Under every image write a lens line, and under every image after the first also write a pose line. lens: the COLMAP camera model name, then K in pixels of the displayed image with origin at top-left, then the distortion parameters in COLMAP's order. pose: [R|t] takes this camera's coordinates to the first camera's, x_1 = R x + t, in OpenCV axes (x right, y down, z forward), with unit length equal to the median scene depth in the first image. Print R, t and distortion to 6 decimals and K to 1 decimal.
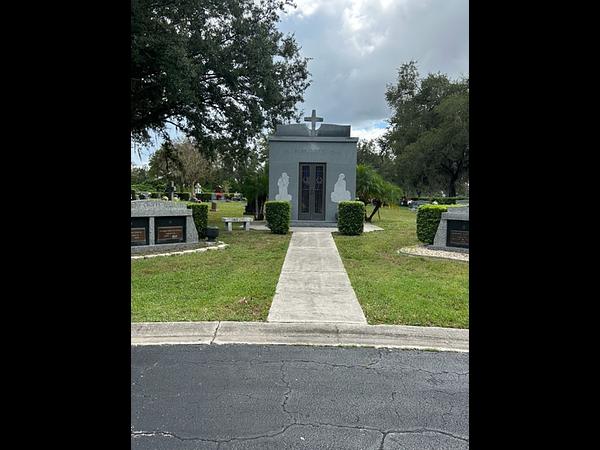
lens RADIAL K [[576.6, 0, 299.9], [0, 576.6, 224.9], [0, 0, 1]] dist [0.002654, 0.000000]
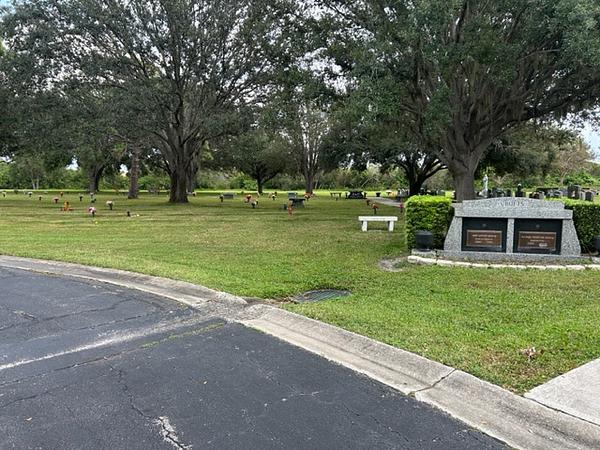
lens RADIAL K [[487.2, 0, 300.0], [0, 487.2, 224.9], [0, 0, 1]] dist [-0.004967, -0.008619]
pose [[0.420934, 0.052762, -0.905556, 0.235335], [-0.048629, 0.998184, 0.035554, -0.014488], [0.905787, 0.029071, 0.422735, 0.441448]]
